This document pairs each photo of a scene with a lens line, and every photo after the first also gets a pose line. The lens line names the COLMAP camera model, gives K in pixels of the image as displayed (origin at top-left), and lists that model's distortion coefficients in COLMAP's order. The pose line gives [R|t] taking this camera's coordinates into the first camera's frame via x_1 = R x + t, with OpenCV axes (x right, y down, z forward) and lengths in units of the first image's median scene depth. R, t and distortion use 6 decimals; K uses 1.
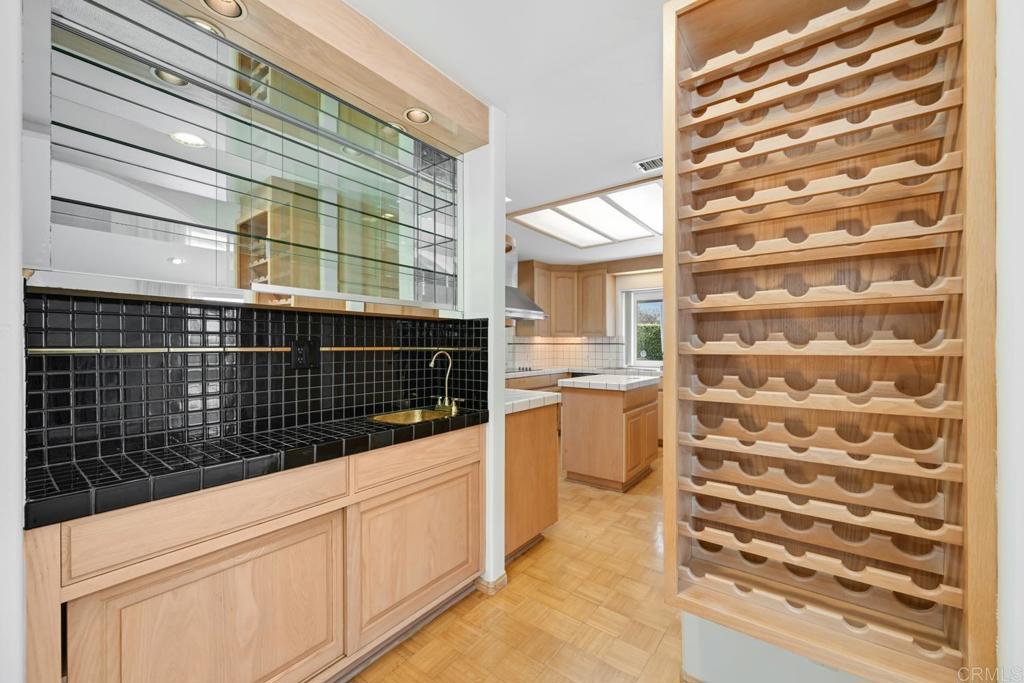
lens RADIAL K [[402.1, 0, 510.0], [0, 402.1, 345.0], [0, 0, 1]] dist [0.002786, 0.000009]
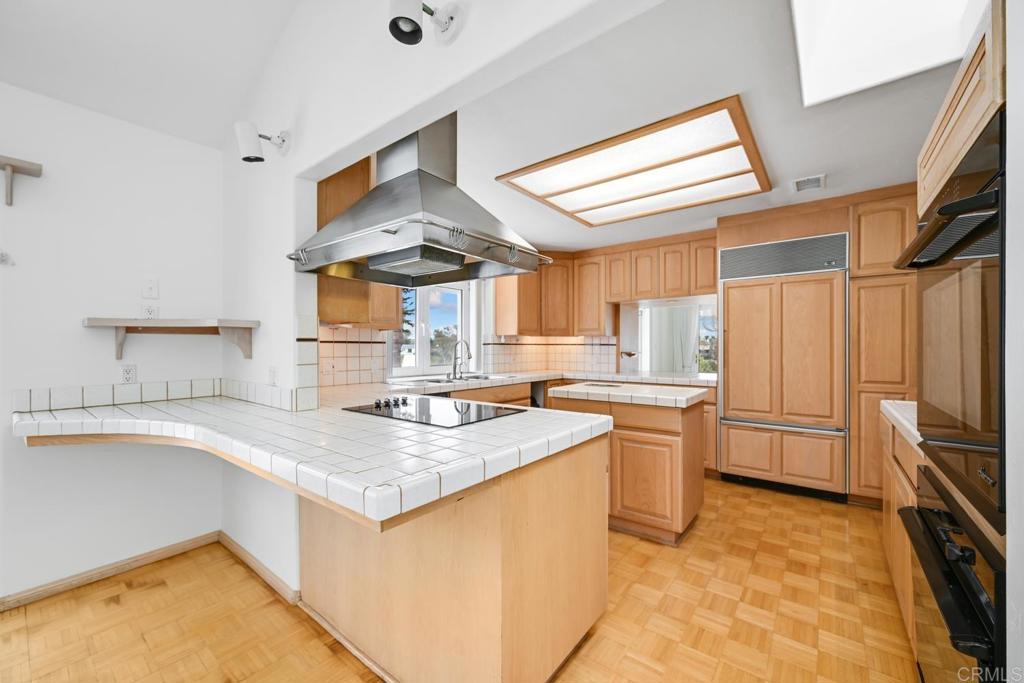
lens RADIAL K [[402.1, 0, 513.3], [0, 402.1, 346.7], [0, 0, 1]] dist [0.002786, 0.000009]
pose [[0.011143, -0.004913, 0.999926, -0.797917], [-0.004764, 0.999976, 0.004966, -0.002150], [-0.999927, -0.004819, 0.011119, 1.258507]]
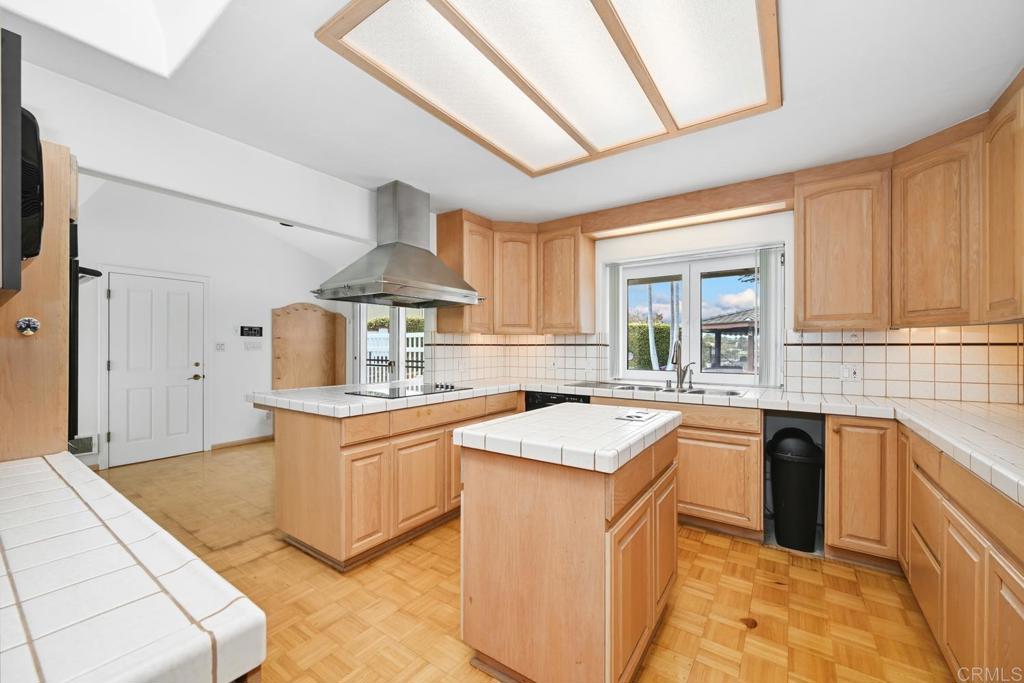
lens RADIAL K [[402.1, 0, 512.3], [0, 402.1, 345.4], [0, 0, 1]] dist [0.002786, 0.000009]
pose [[0.999134, -0.002095, 0.041565, 0.102783], [0.002365, 0.999976, -0.006461, 0.002139], [-0.041551, 0.006554, 0.999115, 0.360875]]
